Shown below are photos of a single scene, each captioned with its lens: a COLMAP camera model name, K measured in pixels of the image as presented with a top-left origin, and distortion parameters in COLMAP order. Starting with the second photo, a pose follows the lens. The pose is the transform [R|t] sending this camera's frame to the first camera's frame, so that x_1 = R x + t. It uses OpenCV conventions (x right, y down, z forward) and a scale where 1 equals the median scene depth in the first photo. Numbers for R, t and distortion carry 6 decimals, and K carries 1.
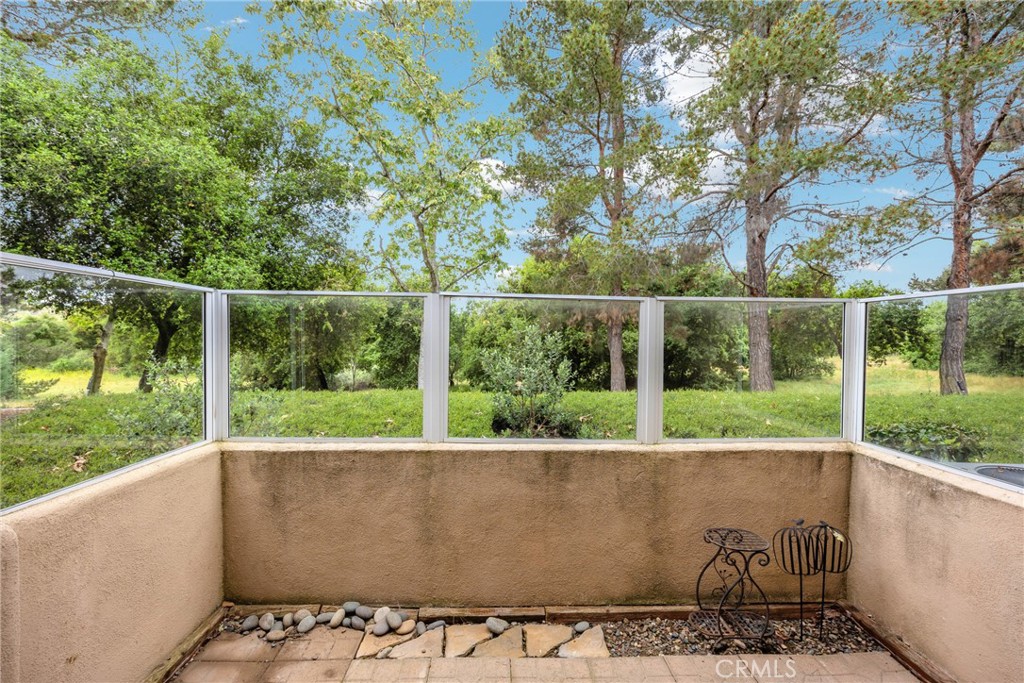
lens RADIAL K [[420.1, 0, 507.0], [0, 420.1, 340.5], [0, 0, 1]] dist [-0.002742, 0.000071]
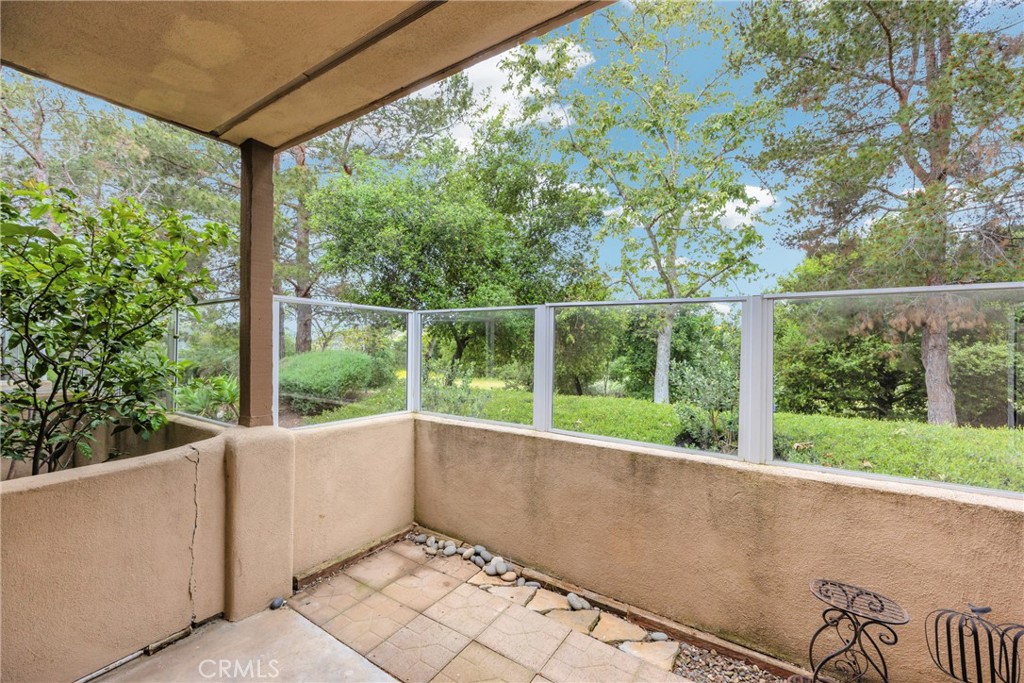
lens RADIAL K [[415.7, 0, 501.1], [0, 415.7, 341.6], [0, 0, 1]] dist [0.001179, 0.000214]
pose [[0.808007, -0.004715, -0.589154, 0.434340], [-0.012175, 0.999621, -0.024698, 0.021644], [0.589047, 0.027129, 0.807643, -0.018770]]
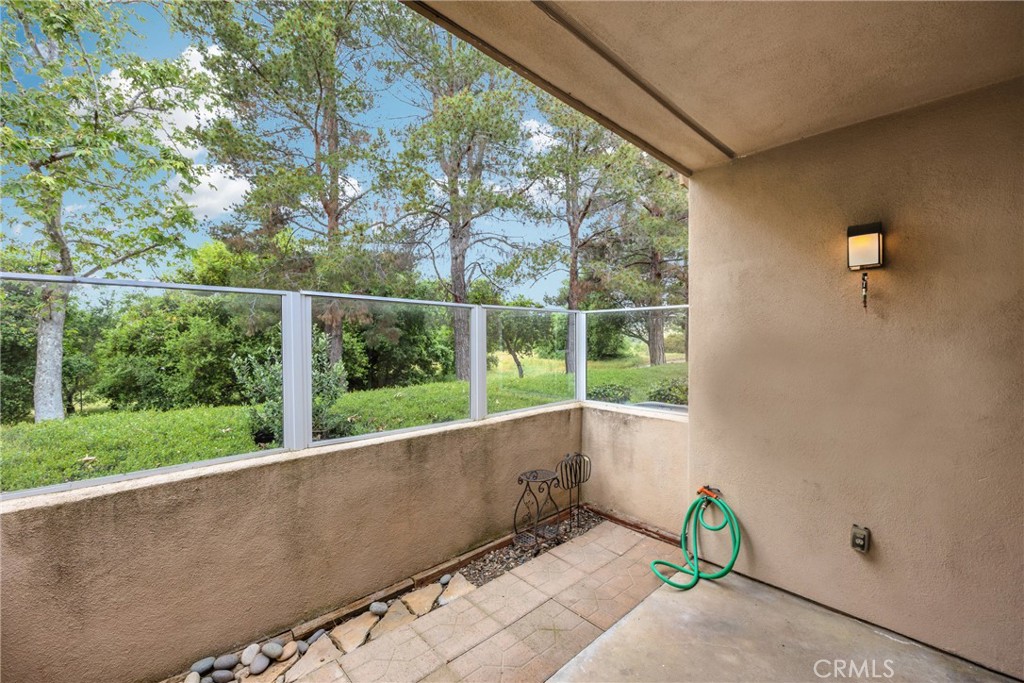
lens RADIAL K [[420.1, 0, 507.0], [0, 420.1, 340.5], [0, 0, 1]] dist [-0.002742, 0.000071]
pose [[0.756488, -0.016840, 0.653791, -0.437229], [0.019523, 0.999804, 0.003163, 0.002679], [-0.653716, 0.010371, 0.756669, -0.024183]]
